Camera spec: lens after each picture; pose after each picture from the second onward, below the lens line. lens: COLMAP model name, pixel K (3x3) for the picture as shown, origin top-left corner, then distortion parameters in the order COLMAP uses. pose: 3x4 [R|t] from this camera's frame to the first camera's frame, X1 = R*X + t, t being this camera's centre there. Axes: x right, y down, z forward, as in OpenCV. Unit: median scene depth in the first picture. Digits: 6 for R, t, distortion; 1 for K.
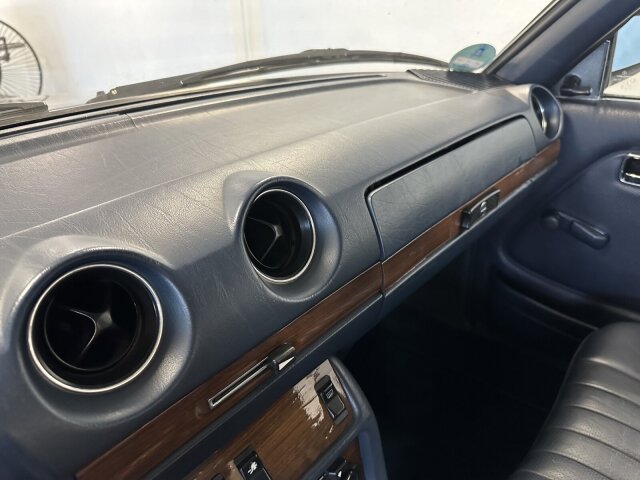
lens RADIAL K [[470.9, 0, 320.0], [0, 470.9, 240.0], [0, 0, 1]] dist [-0.012679, -0.006214]
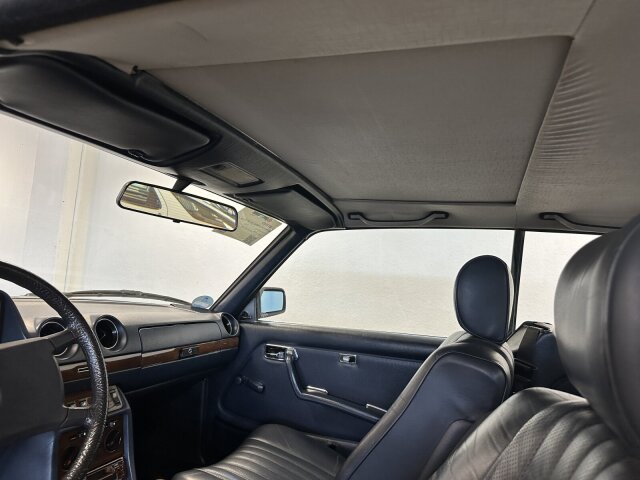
lens RADIAL K [[456.5, 0, 318.3], [0, 456.5, 243.0], [0, 0, 1]] dist [0.090683, -0.128407]
pose [[0.925033, 0.135082, 0.355059, 0.022235], [0.080549, 0.843648, -0.530820, 0.640718], [-0.371249, 0.519625, 0.769522, -1.140265]]
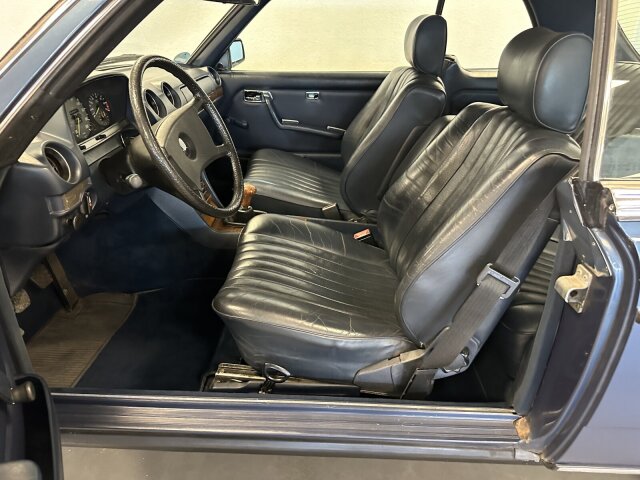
lens RADIAL K [[456.5, 0, 318.3], [0, 456.5, 243.0], [0, 0, 1]] dist [0.090683, -0.128407]
pose [[0.771895, -0.244193, 0.586982, -0.920469], [0.259514, 0.963891, 0.059725, 0.695456], [-0.580370, 0.106229, 0.807394, -1.510541]]
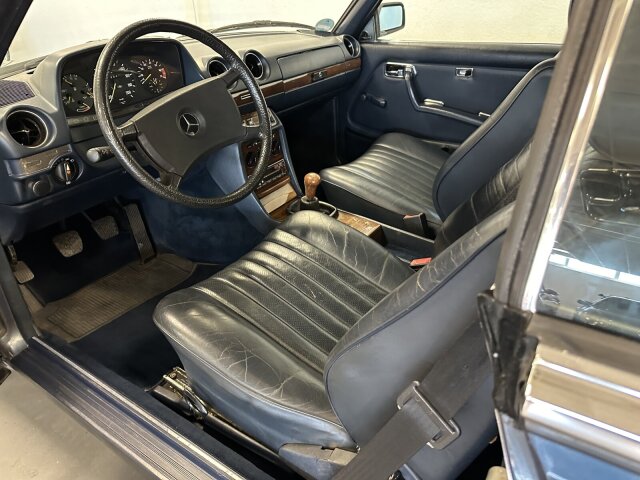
lens RADIAL K [[457.2, 0, 317.0], [0, 457.2, 238.8], [0, 0, 1]] dist [0.039366, -0.057109]
pose [[0.991980, -0.057094, 0.112766, -0.039813], [0.054922, 0.998242, 0.022277, 0.698247], [-0.113839, -0.015905, 0.993372, -1.449289]]
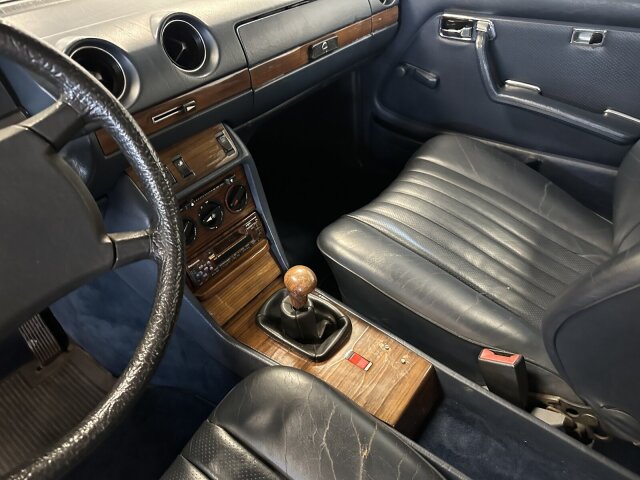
lens RADIAL K [[457.2, 0, 317.0], [0, 457.2, 238.8], [0, 0, 1]] dist [0.039366, -0.057109]
pose [[0.997084, -0.063122, 0.042896, 0.168731], [0.055029, 0.984083, 0.168975, 0.247220], [-0.052879, -0.166122, 0.984686, -0.520345]]
